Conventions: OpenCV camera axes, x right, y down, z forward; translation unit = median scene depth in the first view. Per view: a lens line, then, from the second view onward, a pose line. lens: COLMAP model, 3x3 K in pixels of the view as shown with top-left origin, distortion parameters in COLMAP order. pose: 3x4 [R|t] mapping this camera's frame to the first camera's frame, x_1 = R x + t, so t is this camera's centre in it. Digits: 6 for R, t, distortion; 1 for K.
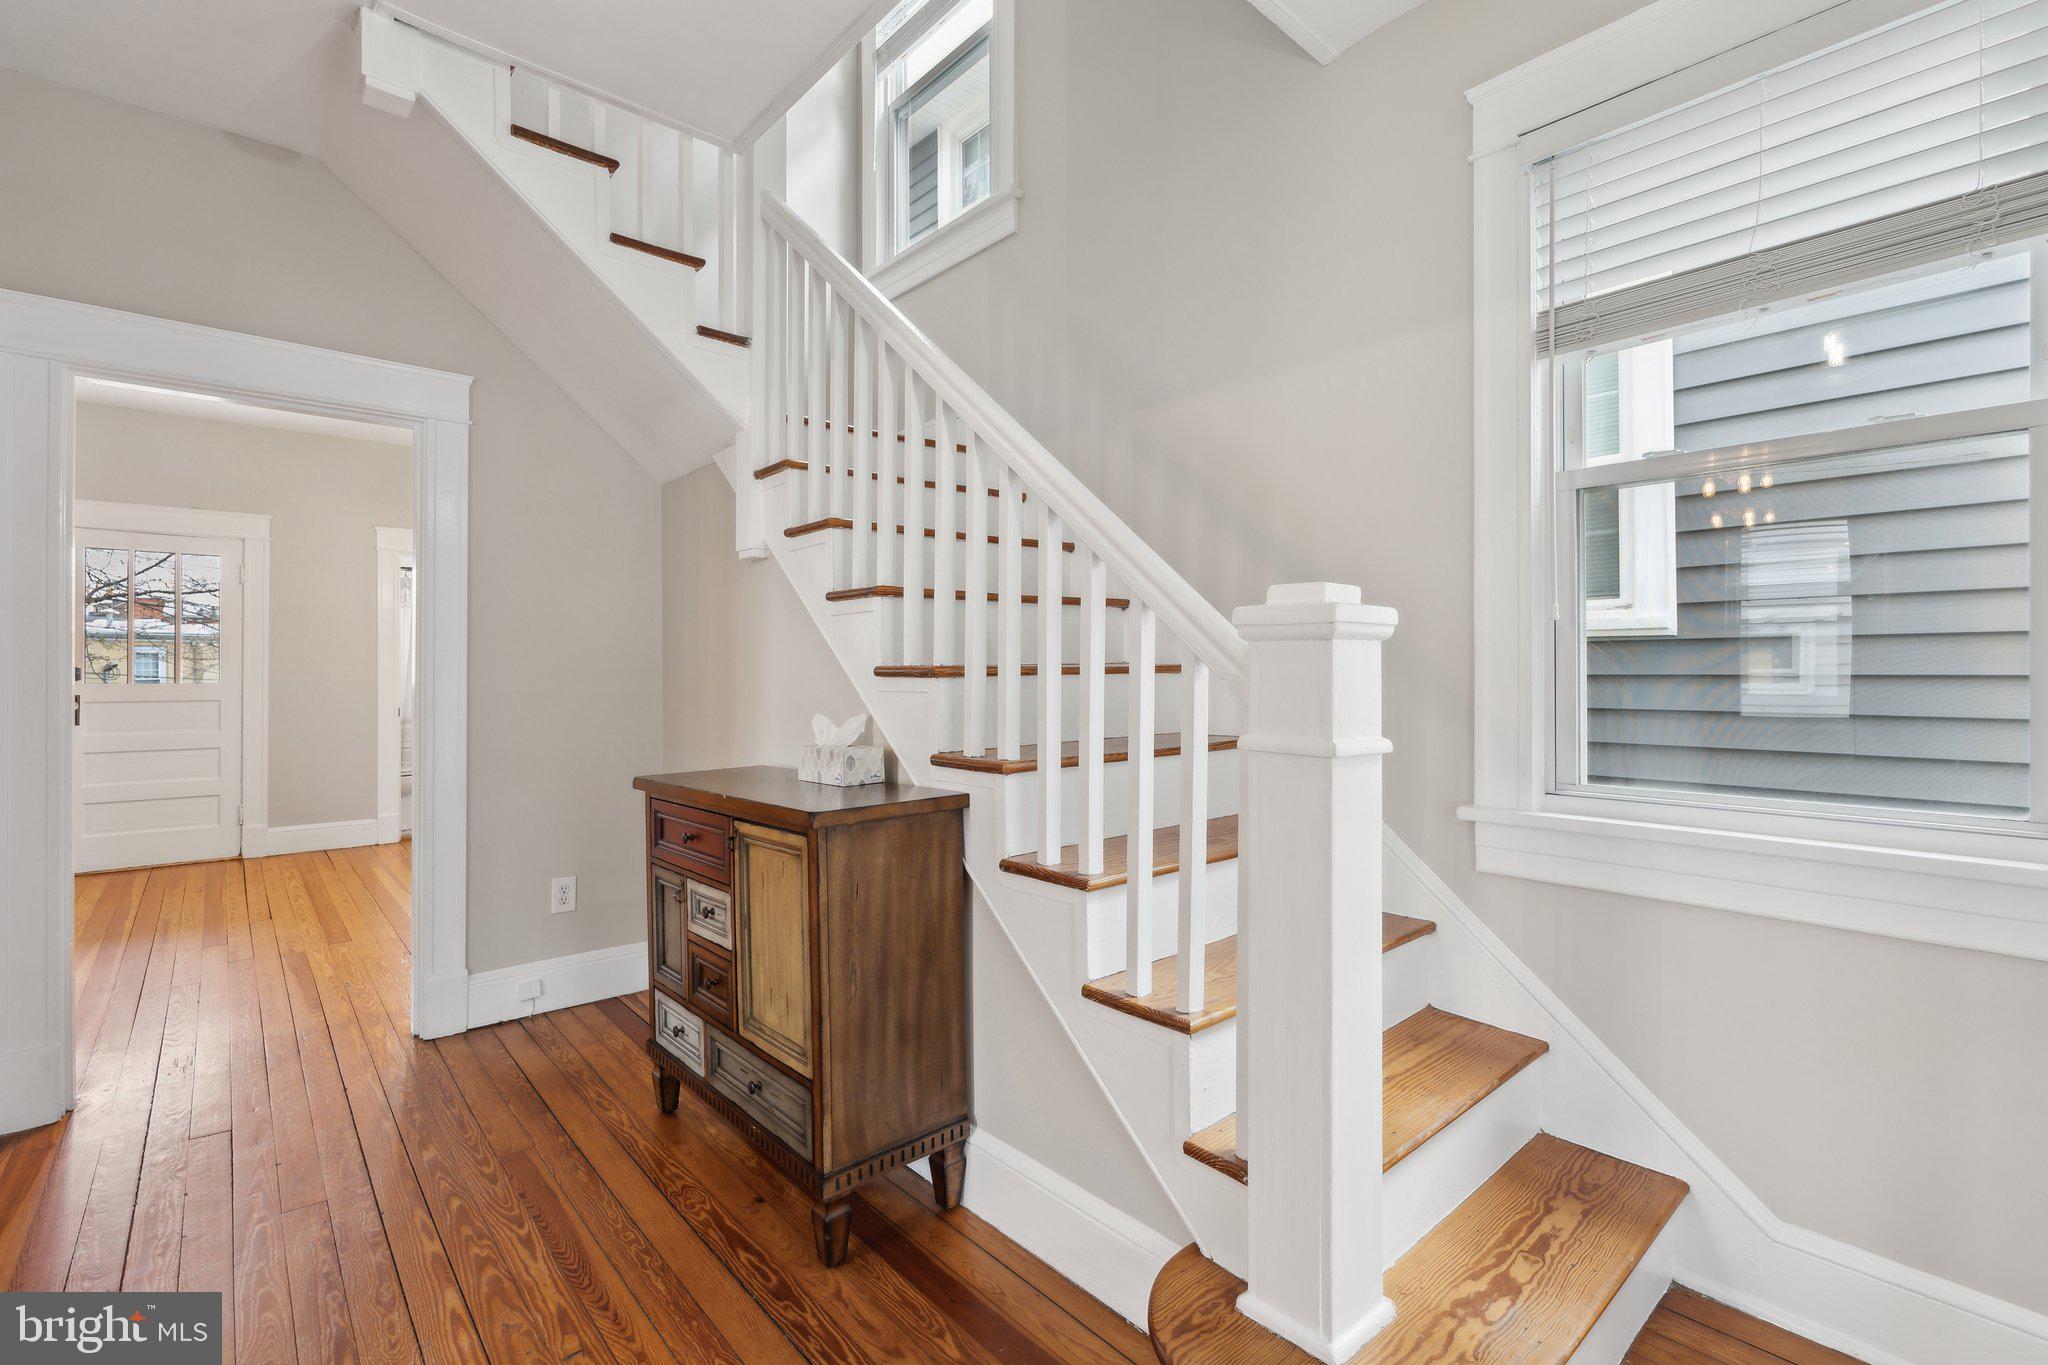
lens RADIAL K [[906.4, 0, 1032.9], [0, 906.4, 670.0], [0, 0, 1]] dist [-0.000596, -0.001958]
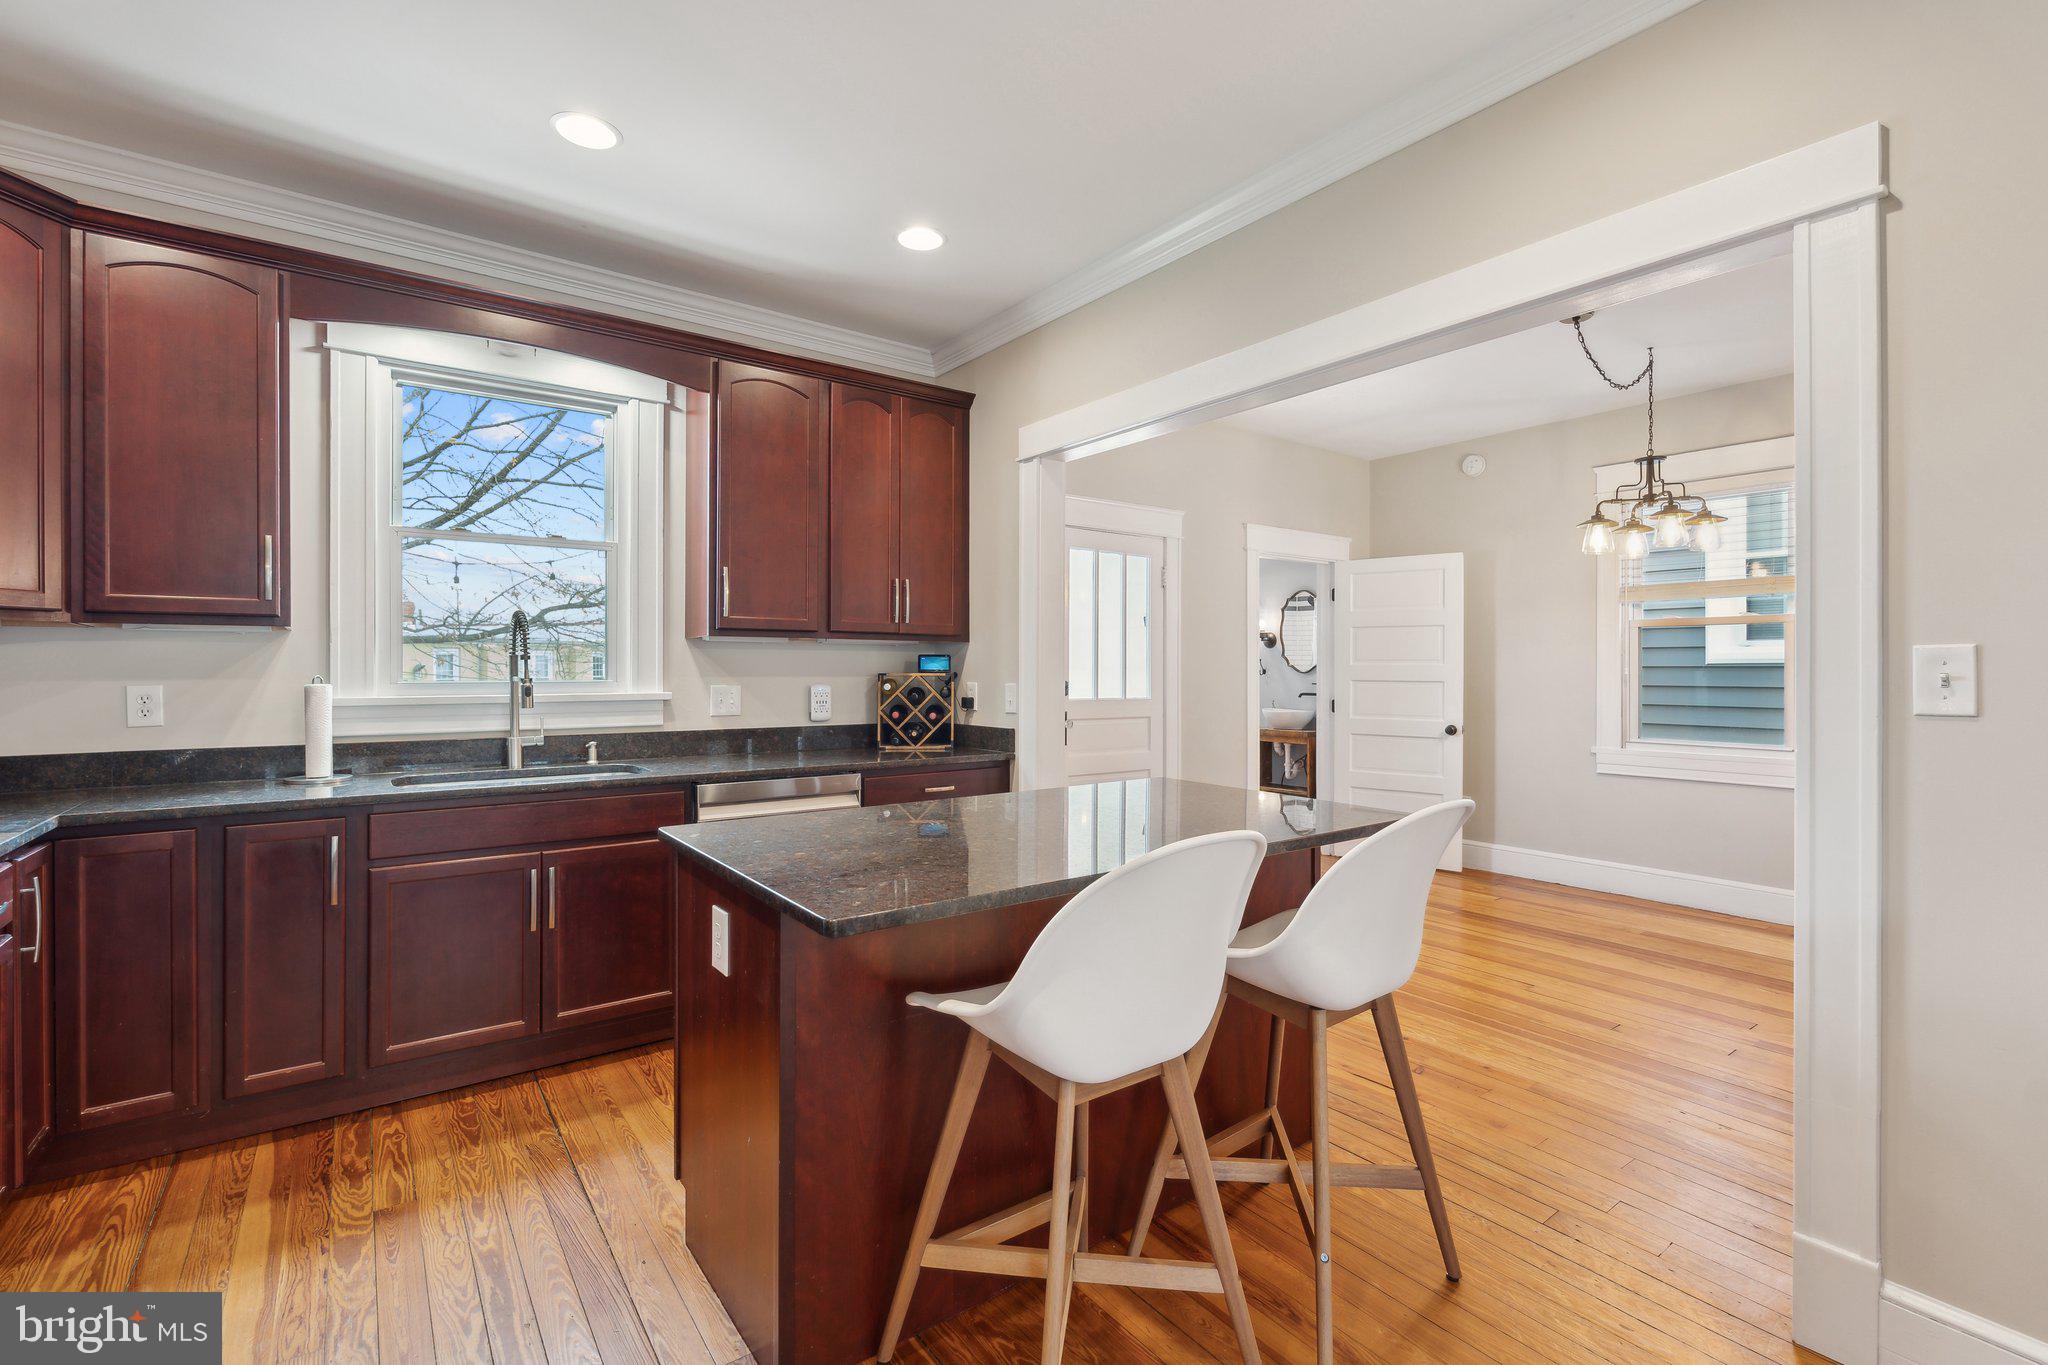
lens RADIAL K [[906.4, 0, 1009.4], [0, 906.4, 675.5], [0, 0, 1]] dist [-0.000596, -0.001958]
pose [[0.992358, -0.000167, -0.123390, -2.587991], [0.001378, 0.999952, 0.009723, -0.048700], [0.123382, -0.009819, 0.992311, 0.212759]]
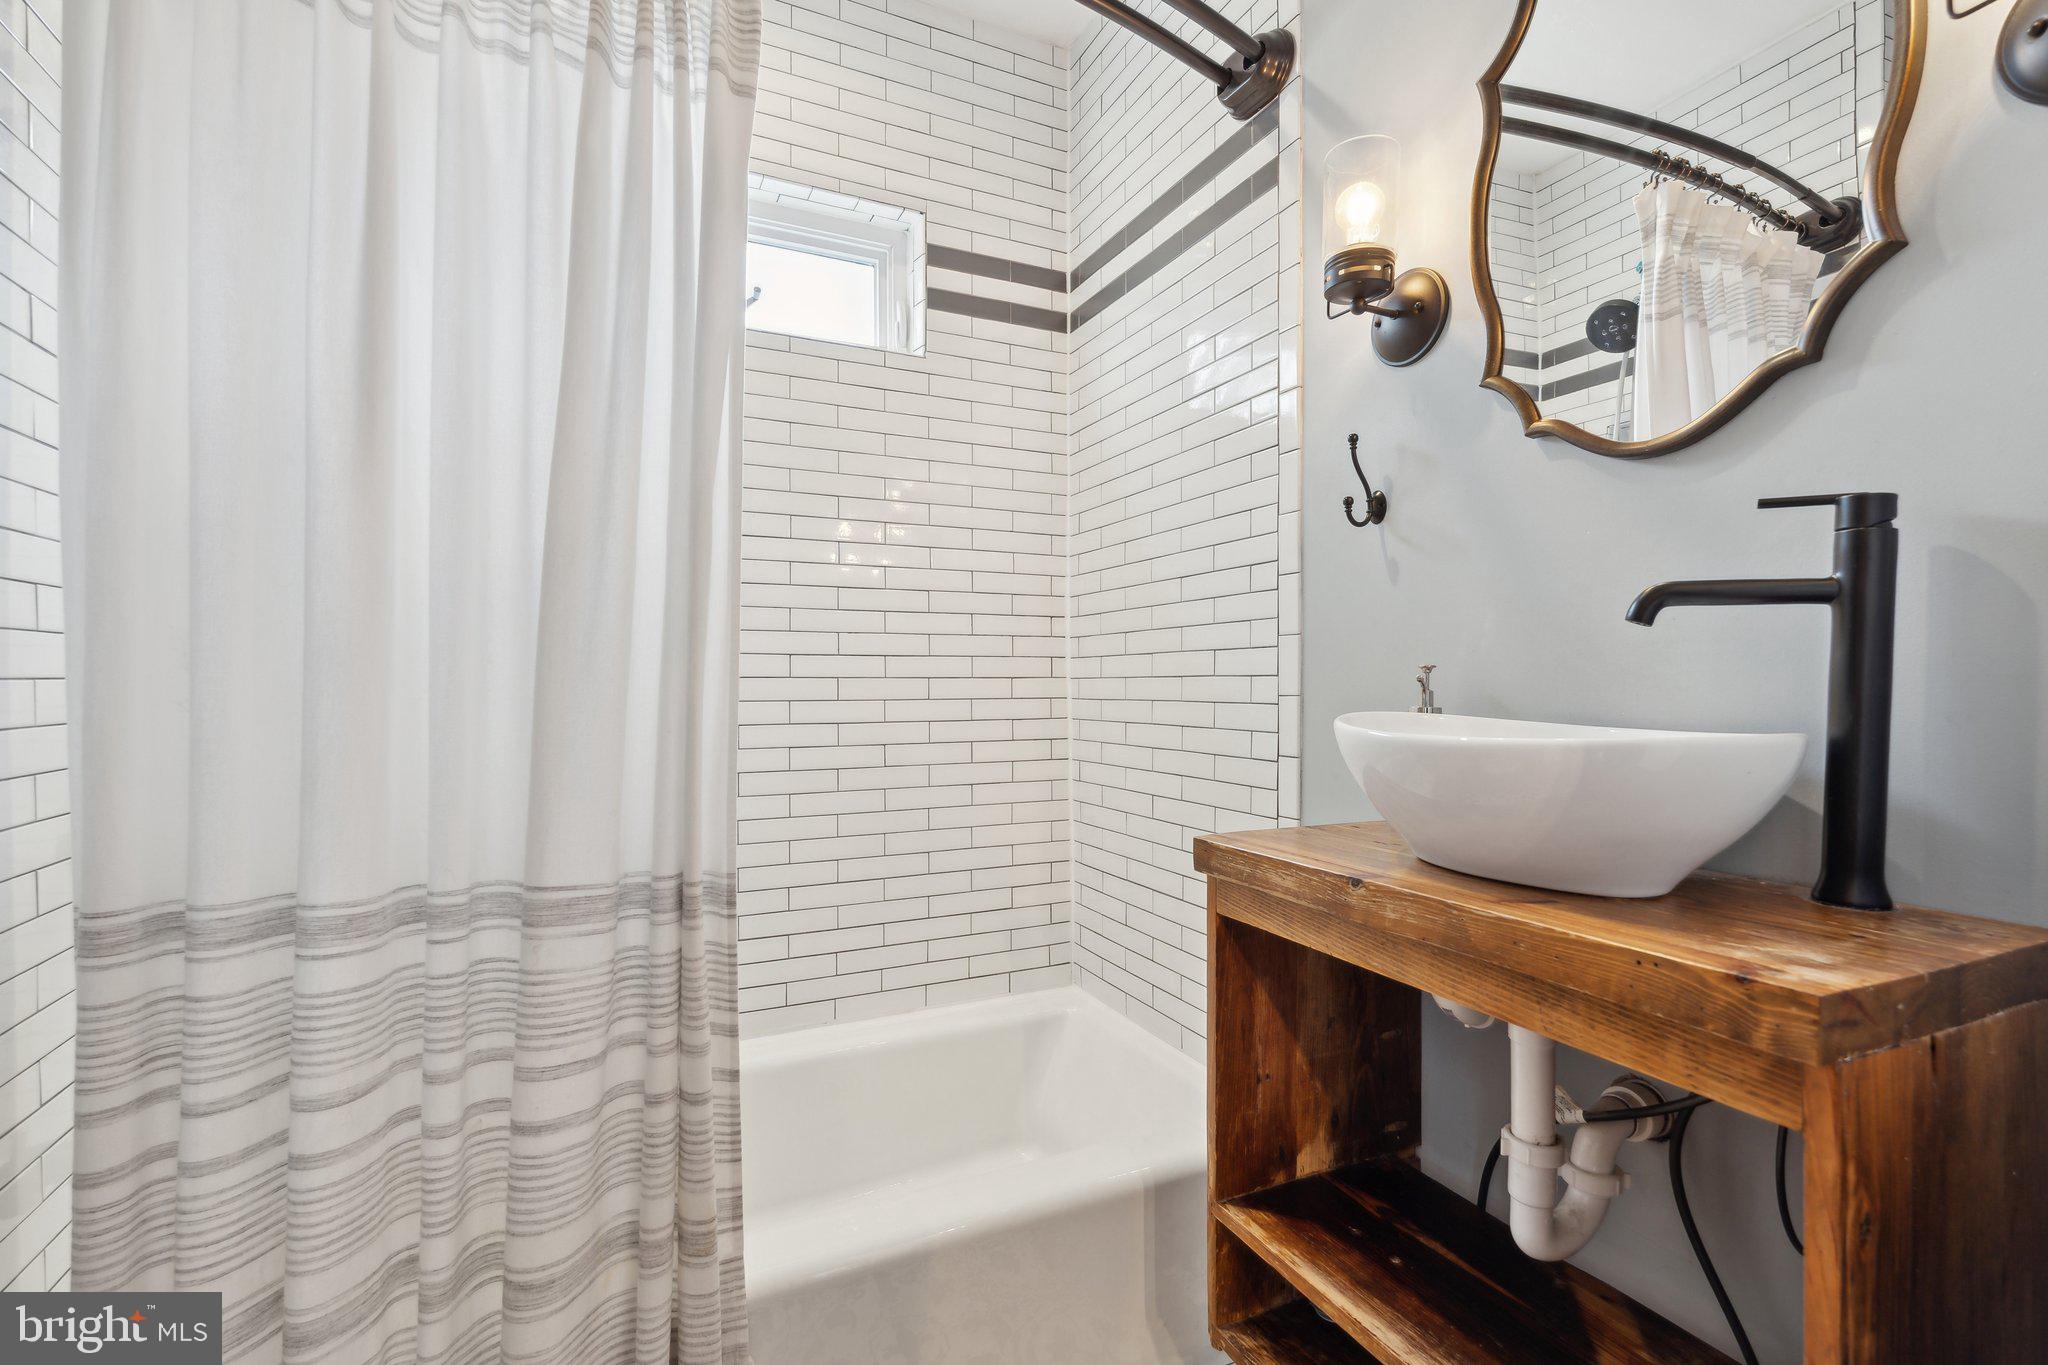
lens RADIAL K [[906.4, 0, 1029.7], [0, 906.4, 697.4], [0, 0, 1]] dist [-0.000596, -0.001958]
pose [[0.956591, 0.002840, -0.291421, -2.083141], [0.004379, 0.999700, 0.024116, 0.087503], [0.291401, -0.024346, 0.956291, 3.179692]]
